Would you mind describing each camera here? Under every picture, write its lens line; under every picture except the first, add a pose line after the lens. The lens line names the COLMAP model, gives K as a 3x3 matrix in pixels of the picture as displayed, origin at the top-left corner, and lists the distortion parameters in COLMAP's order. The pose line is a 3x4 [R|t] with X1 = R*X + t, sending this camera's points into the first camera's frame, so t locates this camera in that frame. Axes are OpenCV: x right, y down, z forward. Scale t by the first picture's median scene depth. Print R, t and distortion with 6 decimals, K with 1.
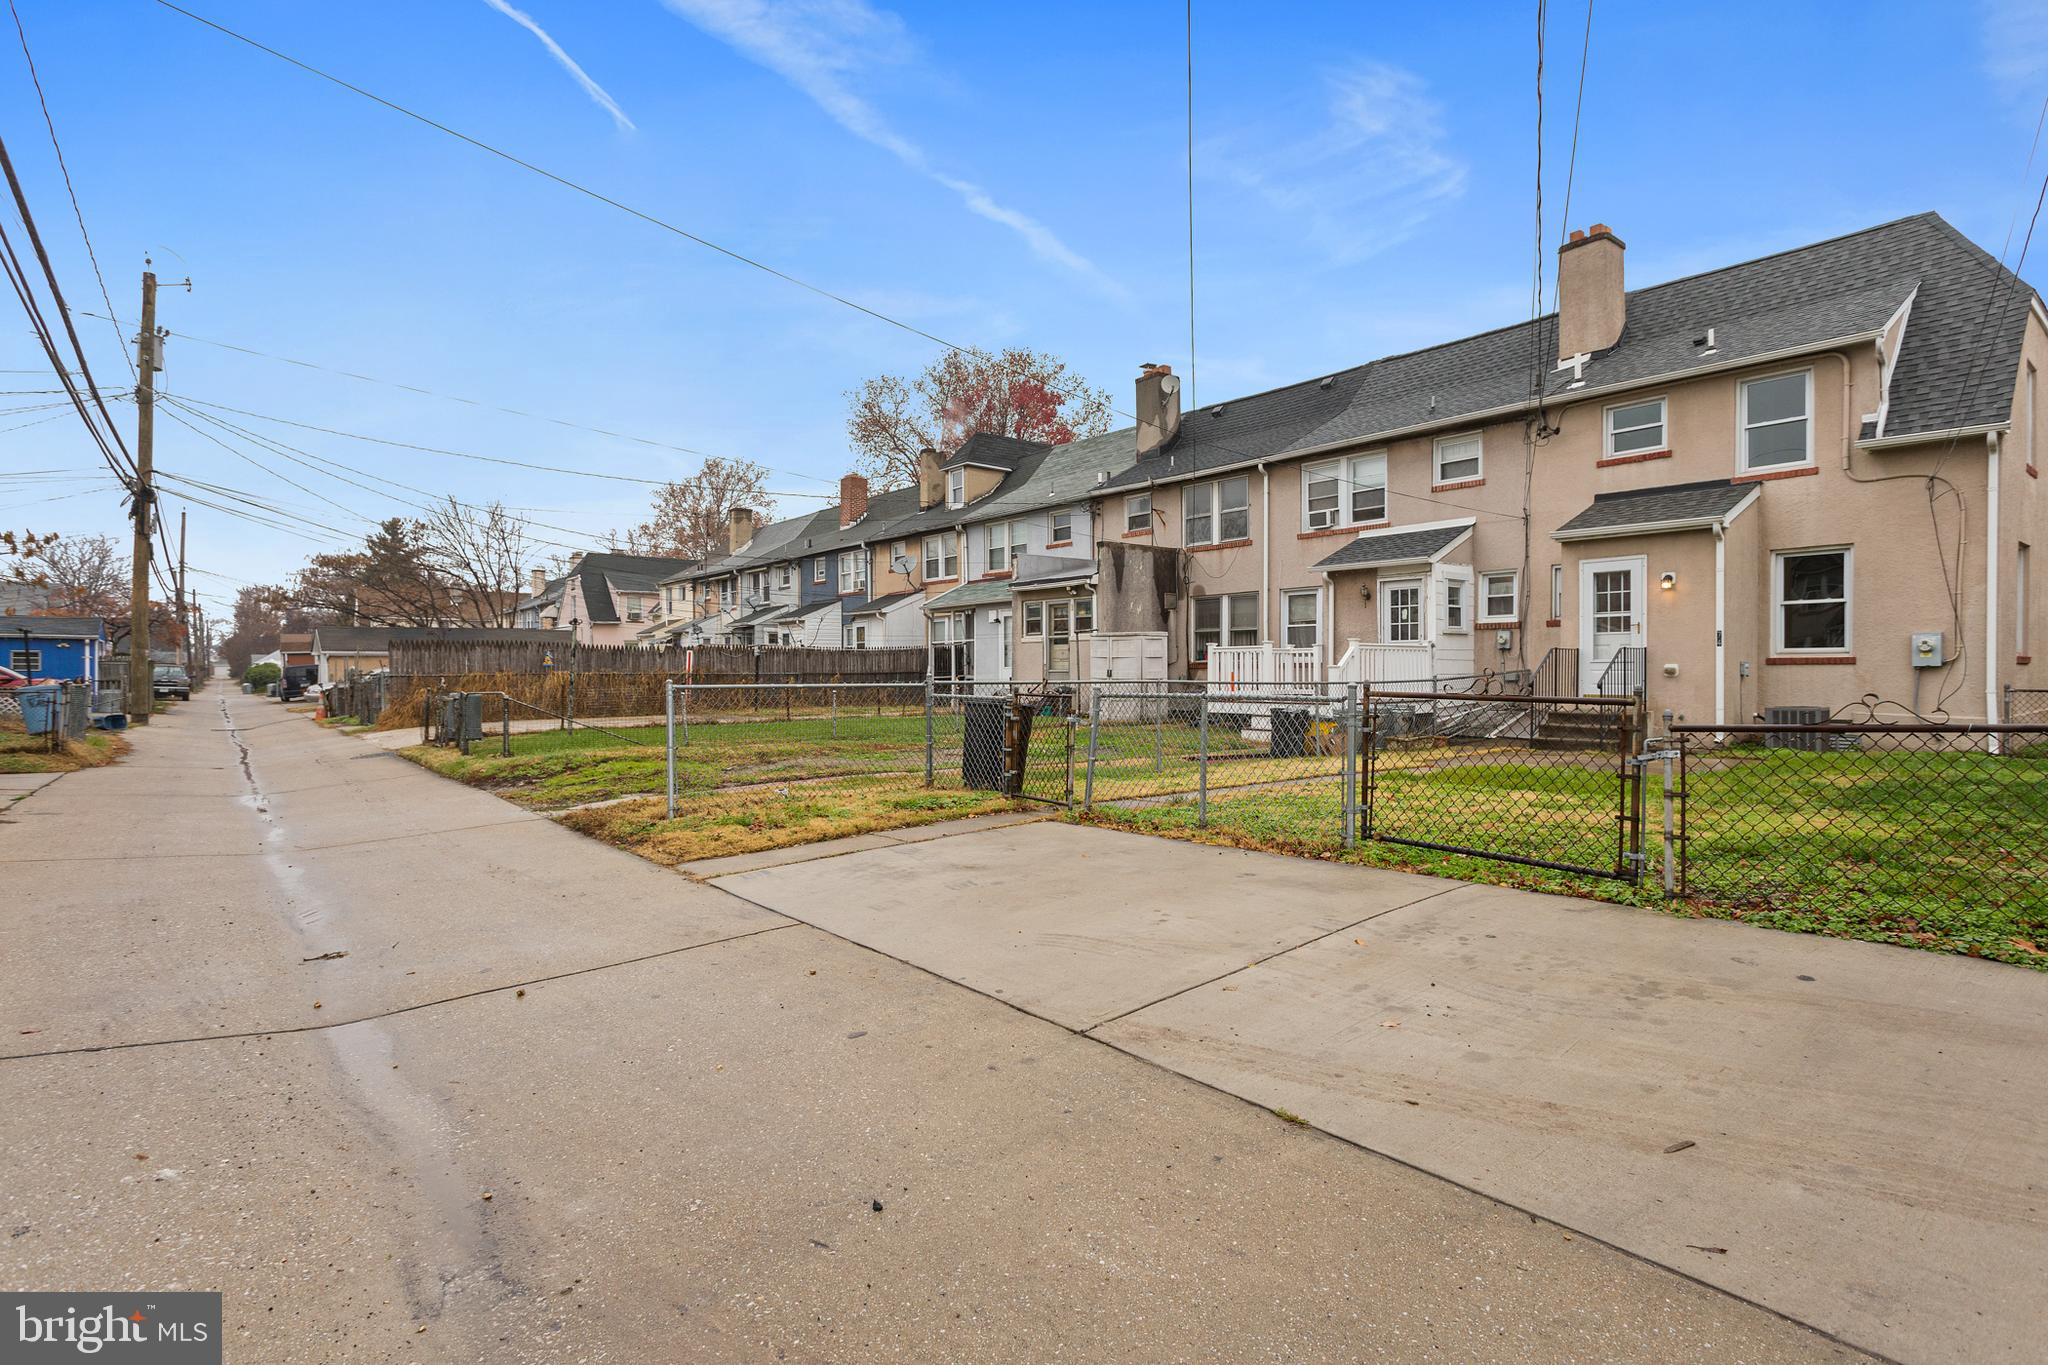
lens RADIAL K [[983.1, 0, 1018.8], [0, 983.1, 676.8], [0, 0, 1]] dist [0.000359, 0.002441]
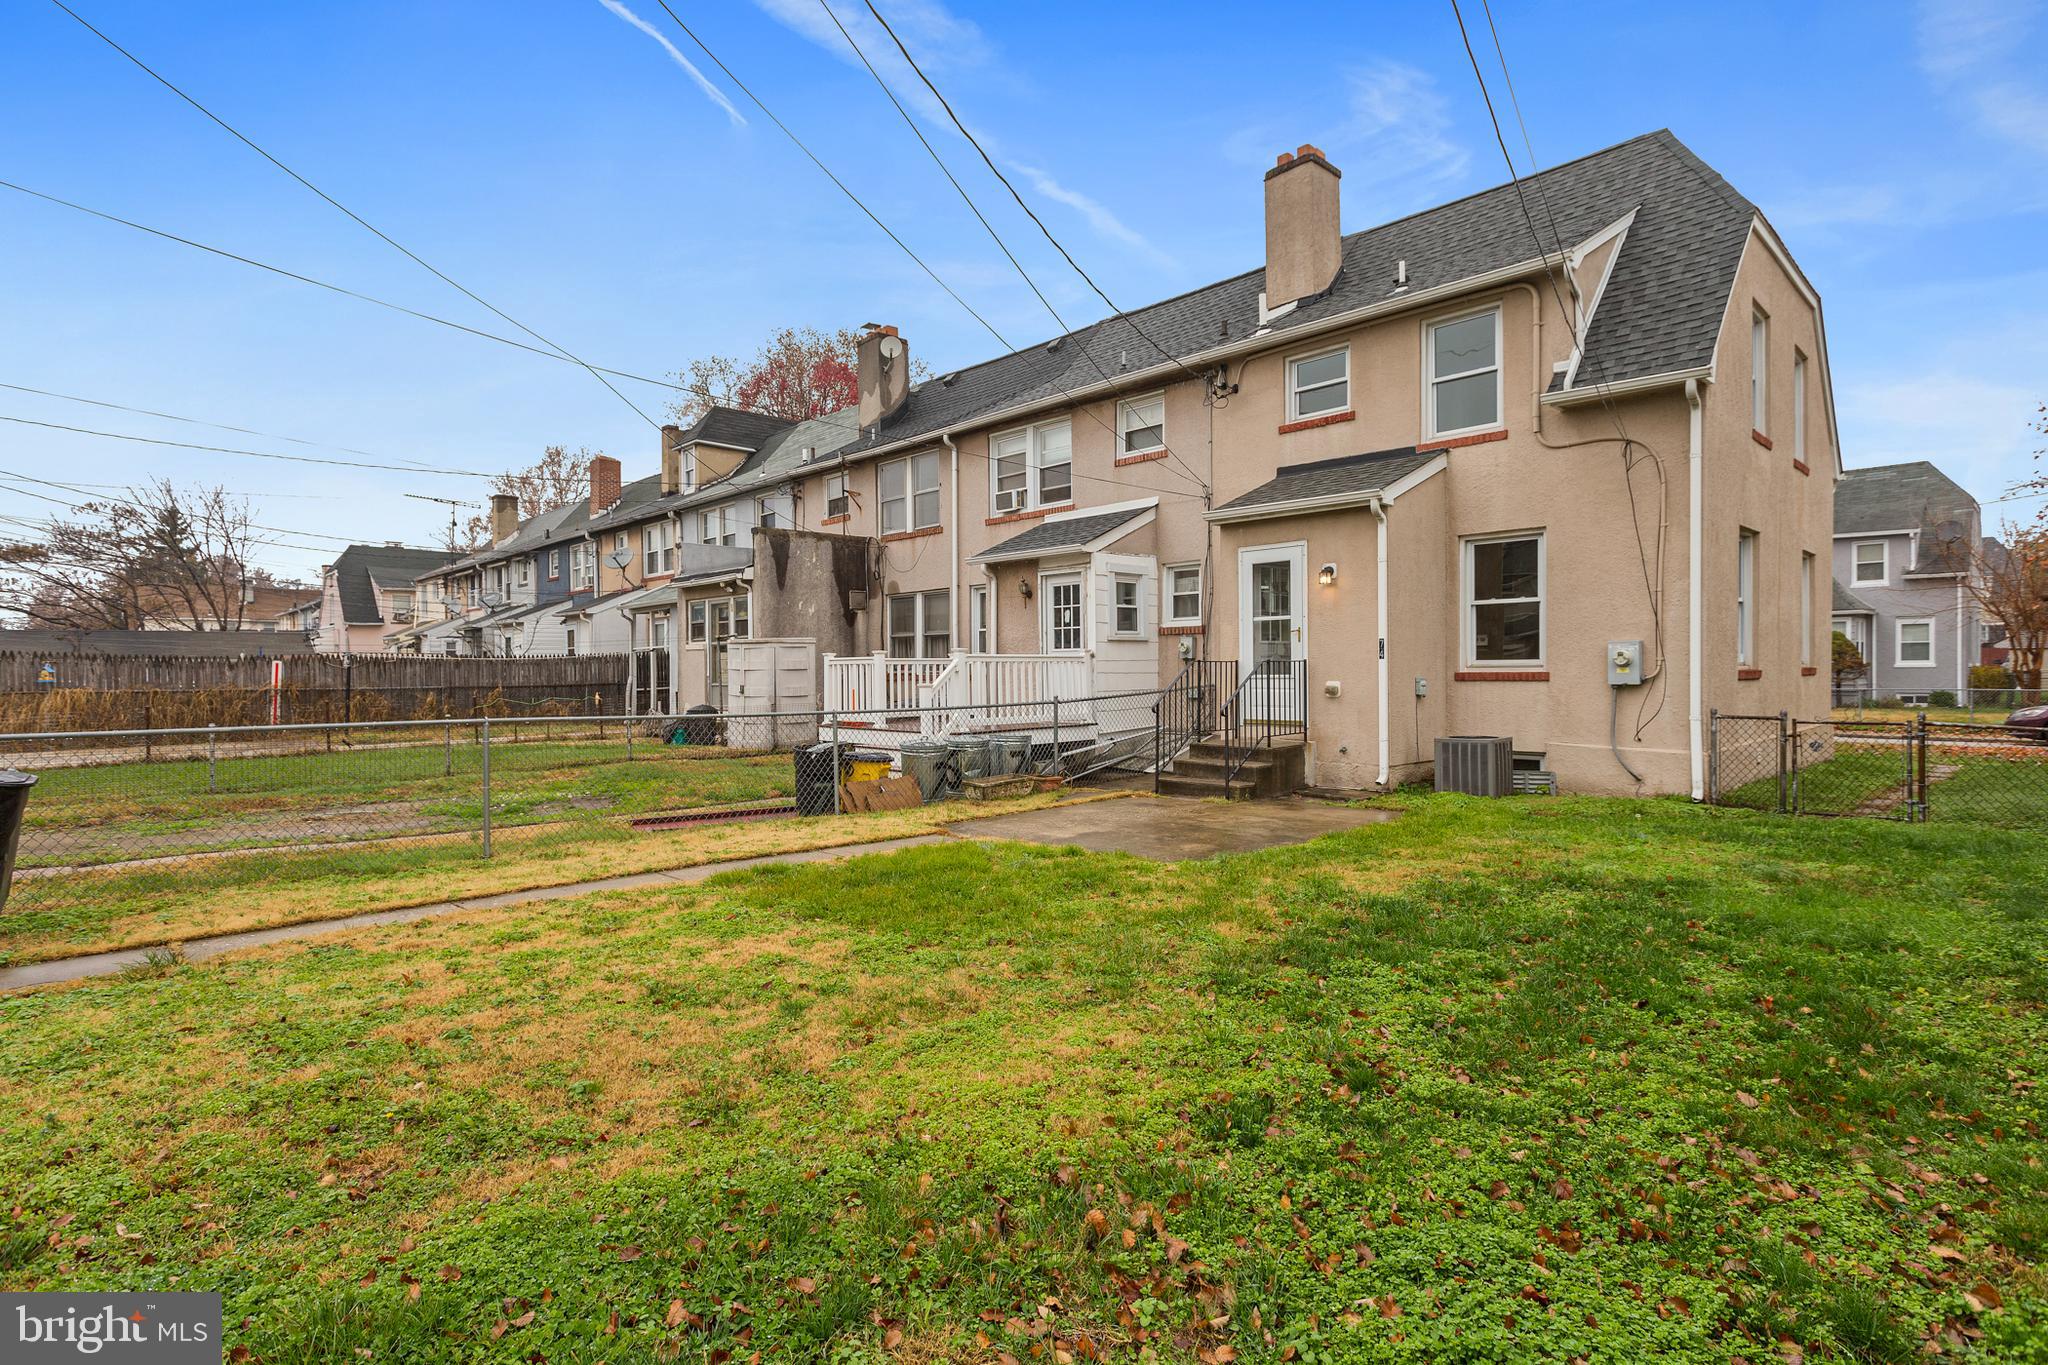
lens RADIAL K [[983.1, 0, 1027.7], [0, 983.1, 678.1], [0, 0, 1]] dist [0.000359, 0.002441]
pose [[0.996445, -0.005647, 0.084057, 0.288592], [0.005505, 0.999983, 0.001917, -0.014725], [-0.084067, -0.001447, 0.996459, 0.198736]]
